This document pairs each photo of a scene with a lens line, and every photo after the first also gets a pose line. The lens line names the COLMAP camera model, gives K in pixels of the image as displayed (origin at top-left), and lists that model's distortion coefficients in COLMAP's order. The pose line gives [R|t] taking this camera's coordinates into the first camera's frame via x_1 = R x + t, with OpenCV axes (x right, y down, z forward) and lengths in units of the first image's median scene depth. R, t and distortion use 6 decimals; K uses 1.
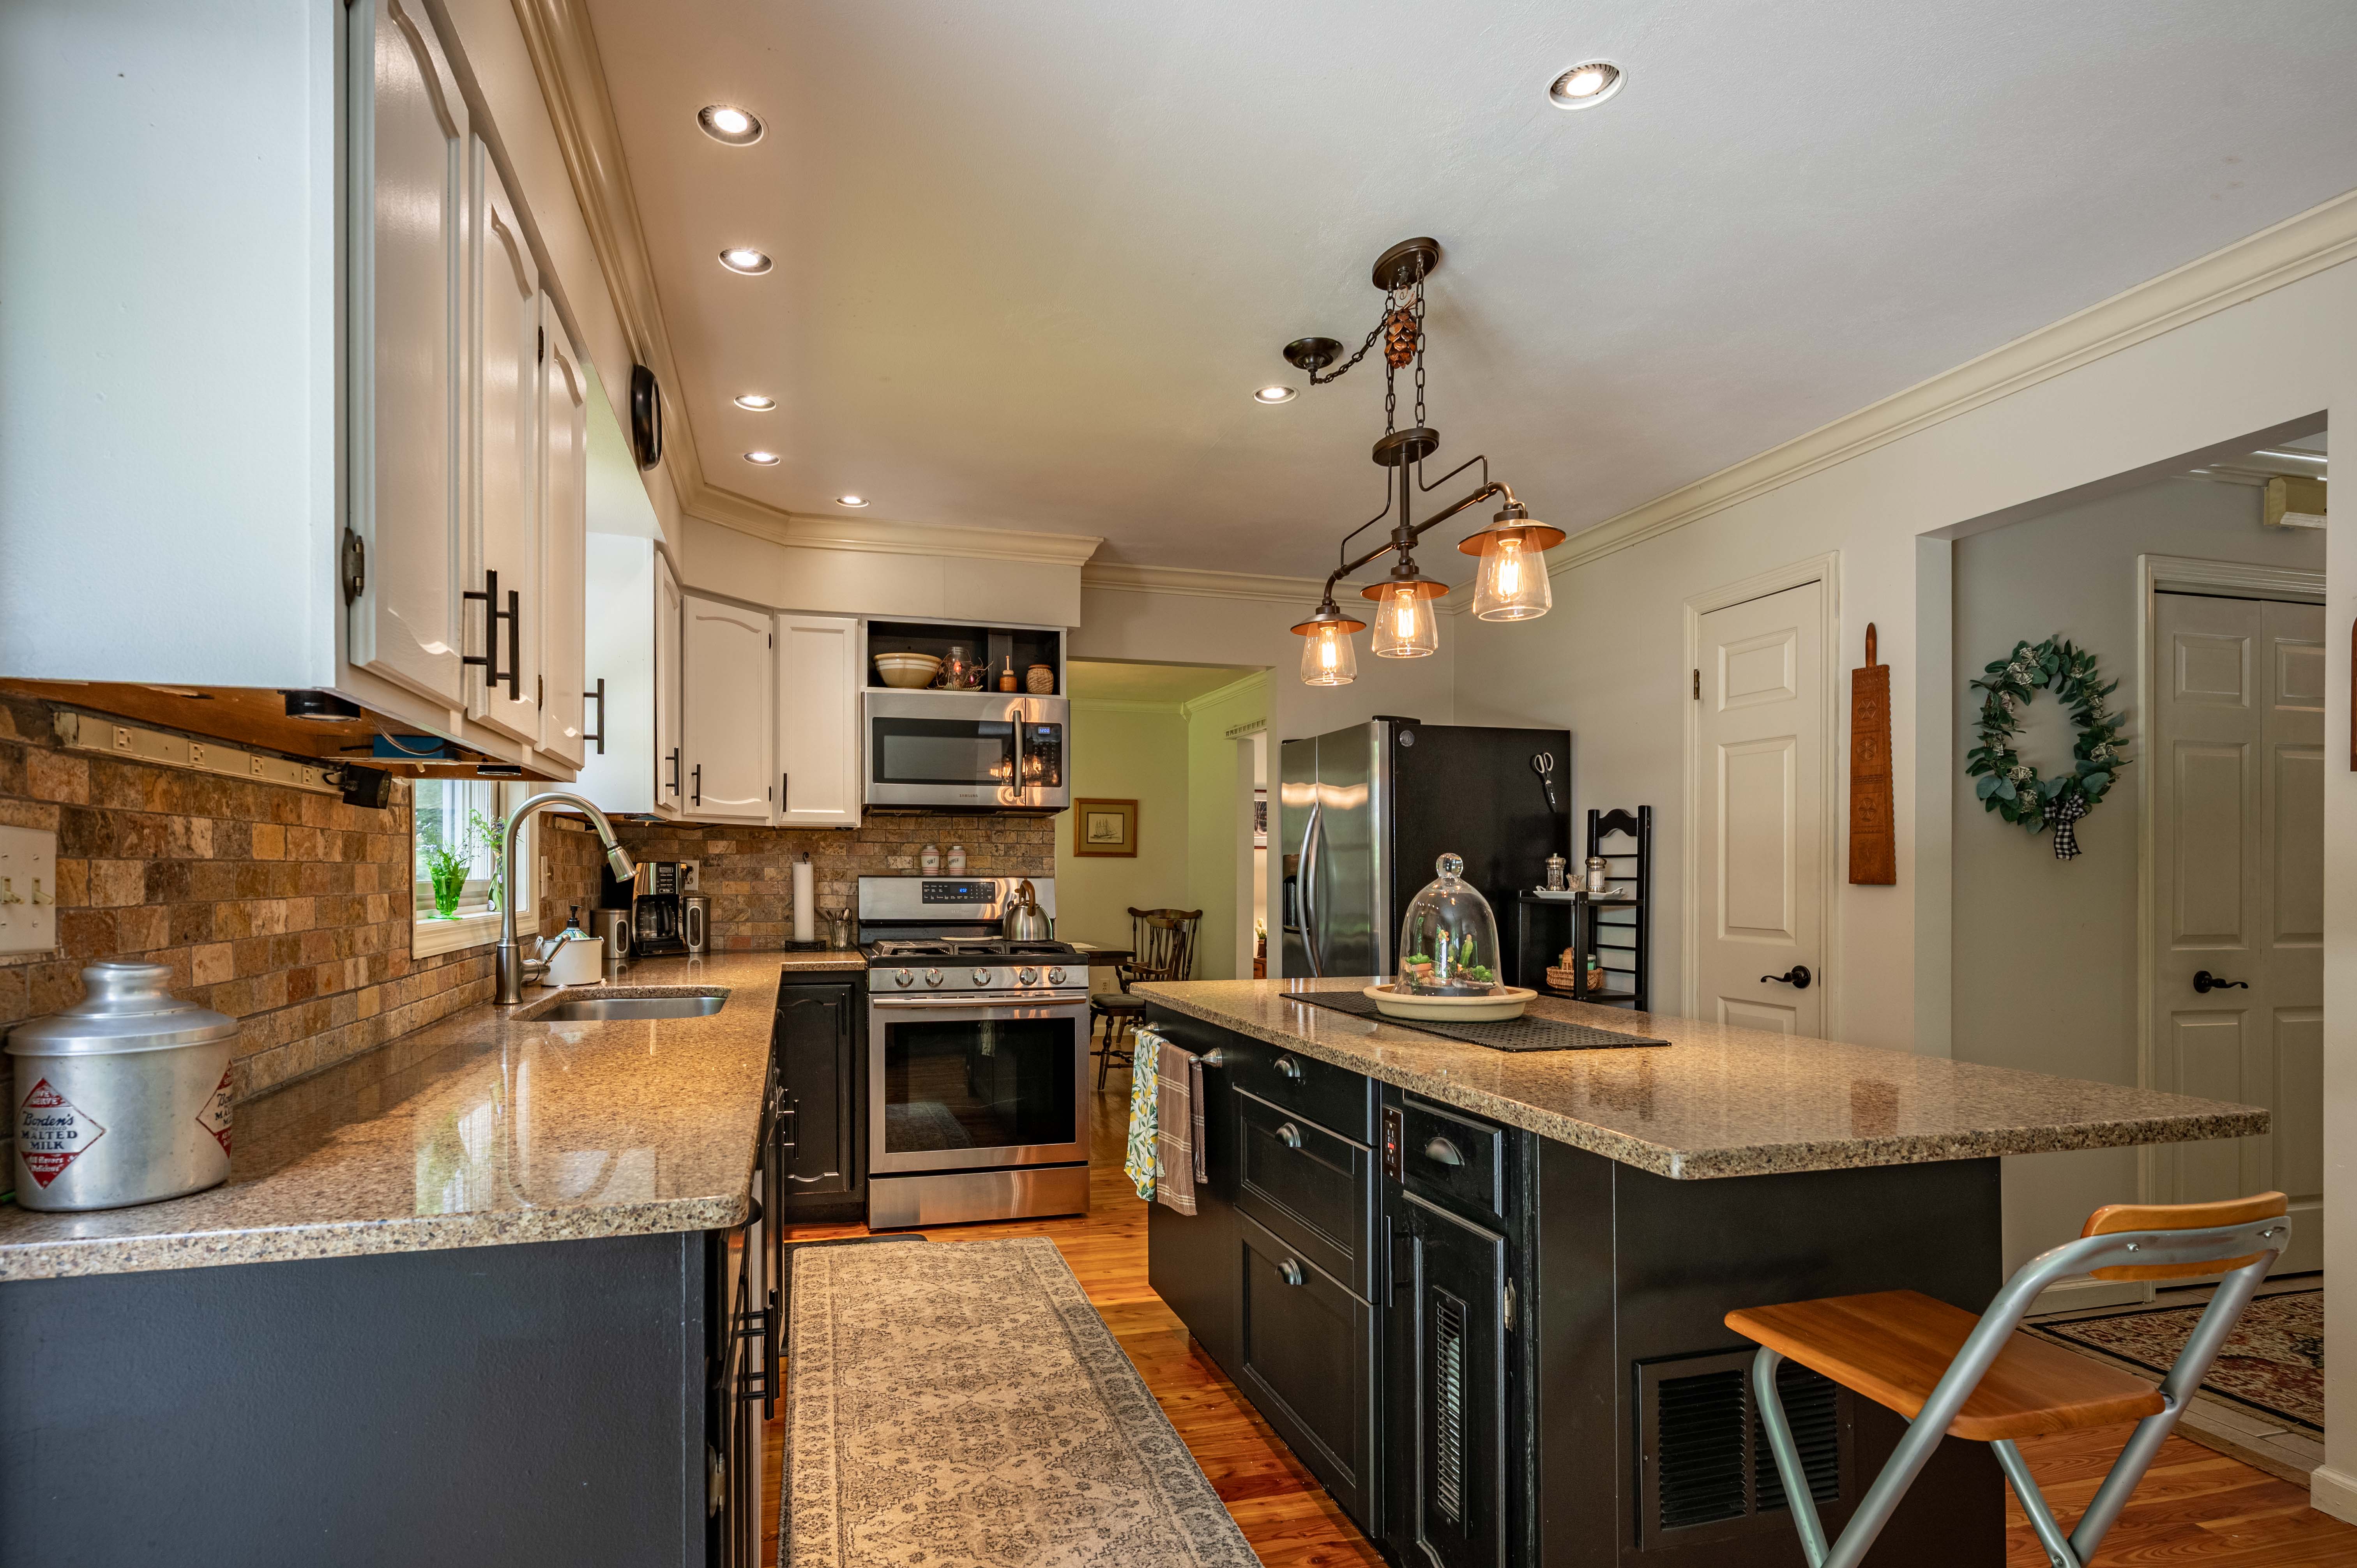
lens RADIAL K [[1159.2, 0, 1085.5], [0, 1159.2, 876.1], [0, 0, 1]] dist [-0.003682, 0.004232]
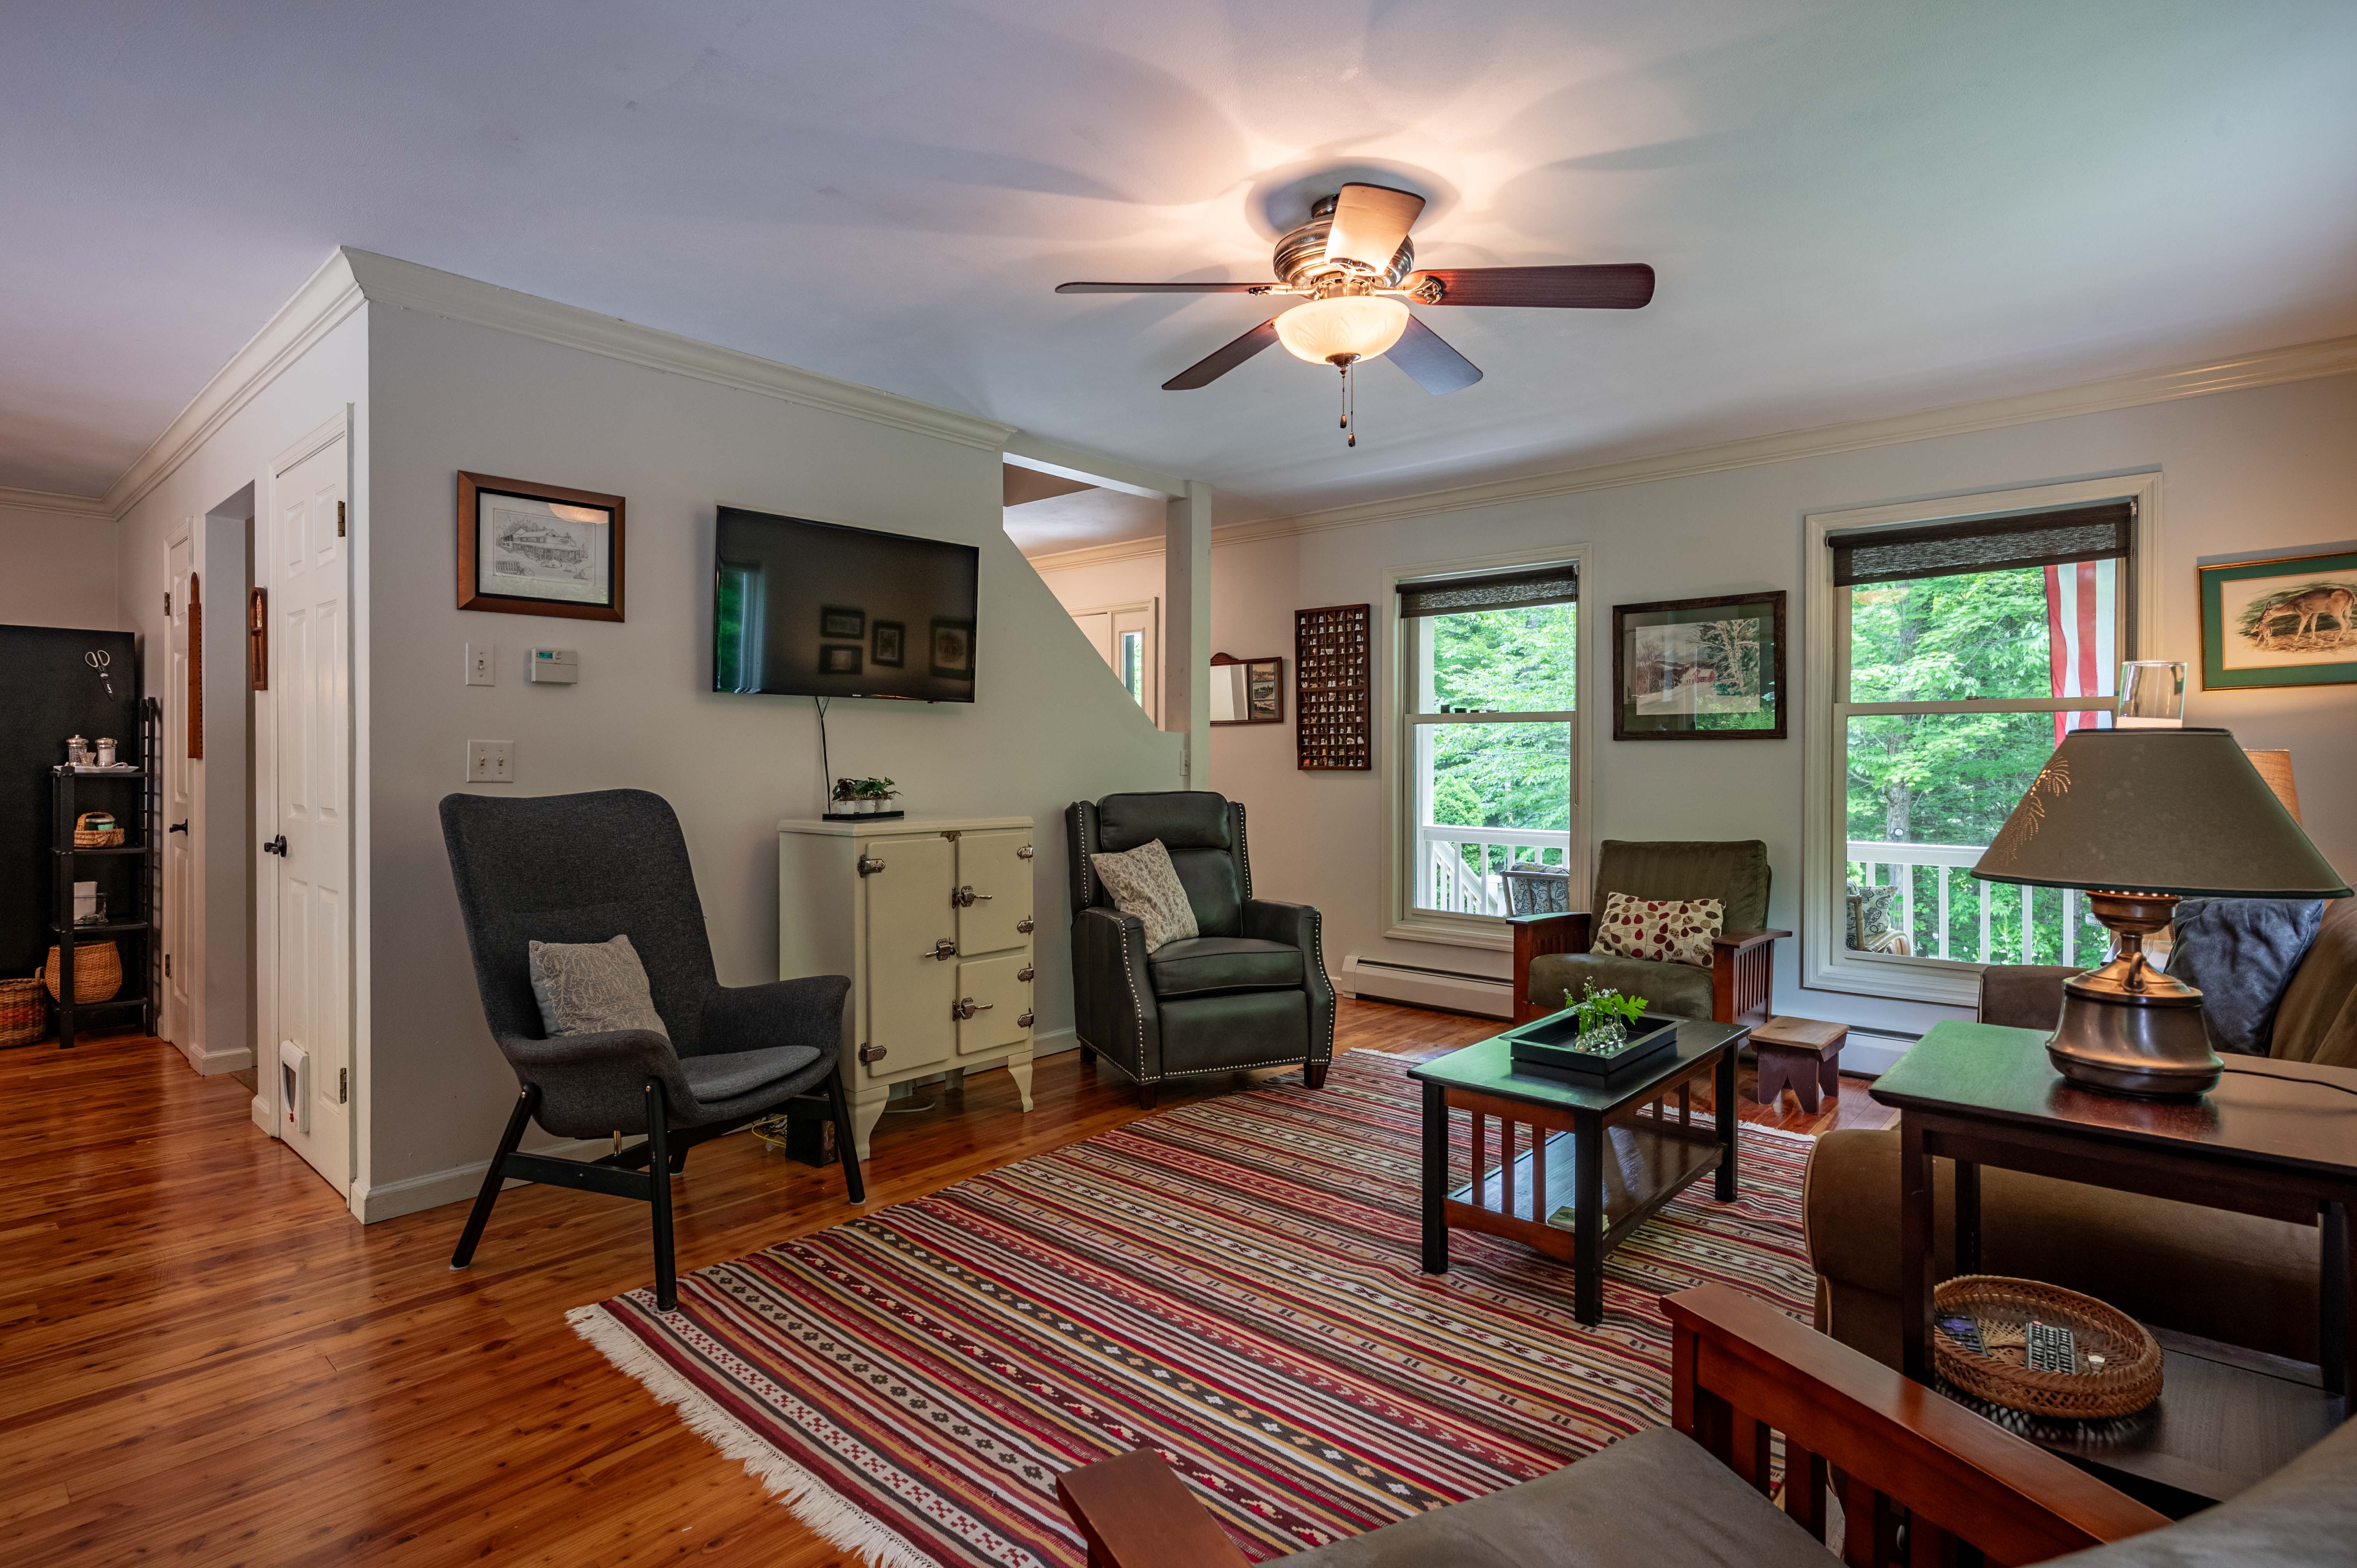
lens RADIAL K [[1159.2, 0, 1133.9], [0, 1159.2, 775.9], [0, 0, 1]] dist [-0.003682, 0.004232]
pose [[0.831429, -0.009015, 0.555558, 0.639379], [0.001012, 0.999891, 0.014710, 0.005977], [-0.555631, -0.011668, 0.831347, -0.609183]]
